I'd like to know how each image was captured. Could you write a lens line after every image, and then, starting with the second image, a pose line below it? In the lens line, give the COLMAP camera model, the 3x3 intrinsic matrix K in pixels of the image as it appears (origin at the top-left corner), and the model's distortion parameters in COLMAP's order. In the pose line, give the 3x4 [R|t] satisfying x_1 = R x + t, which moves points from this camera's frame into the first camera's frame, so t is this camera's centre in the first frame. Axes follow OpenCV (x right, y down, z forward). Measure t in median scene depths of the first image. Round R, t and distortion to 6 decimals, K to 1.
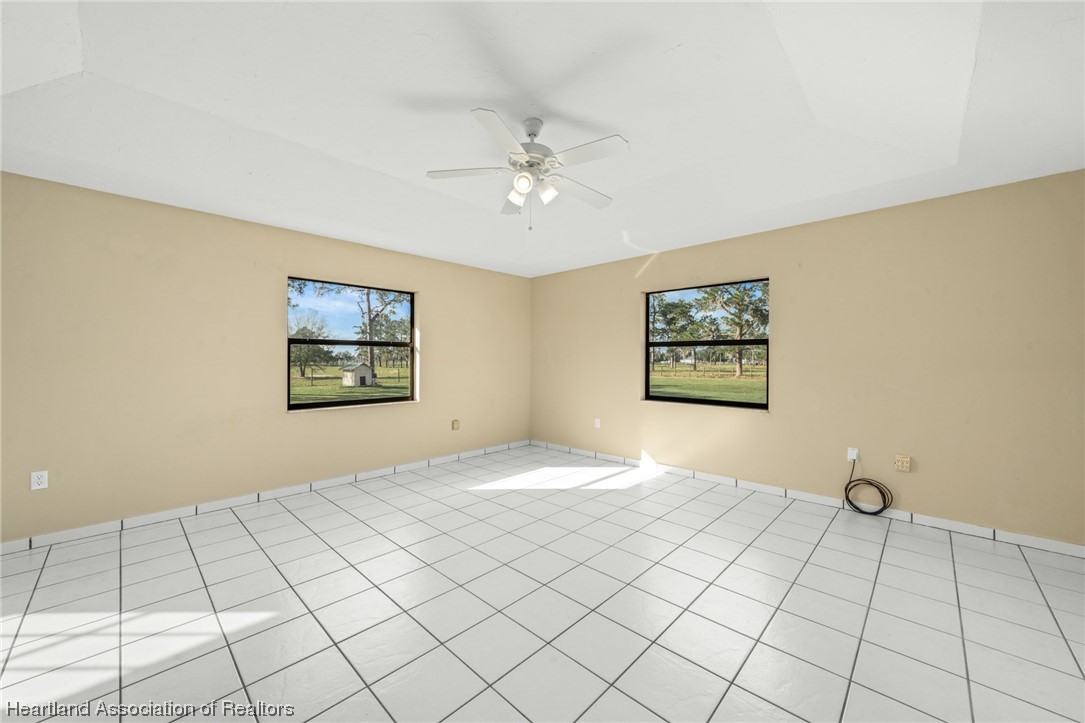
lens RADIAL K [[404.9, 0, 541.3], [0, 404.9, 360.5], [0, 0, 1]] dist [0.000063, -0.000005]
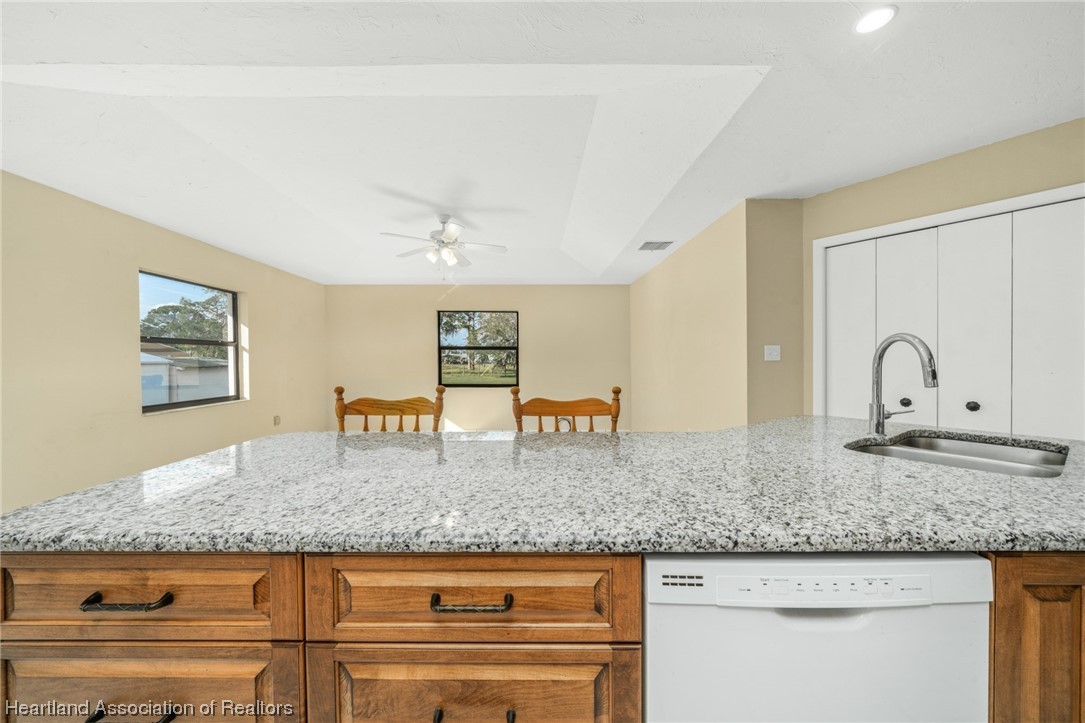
lens RADIAL K [[404.9, 0, 540.9], [0, 404.9, 361.5], [0, 0, 1]] dist [0.000063, -0.000005]
pose [[0.699413, -0.005116, 0.714700, -0.510355], [0.001295, 0.999982, 0.005891, -0.000580], [-0.714717, -0.003195, 0.699407, -0.244239]]
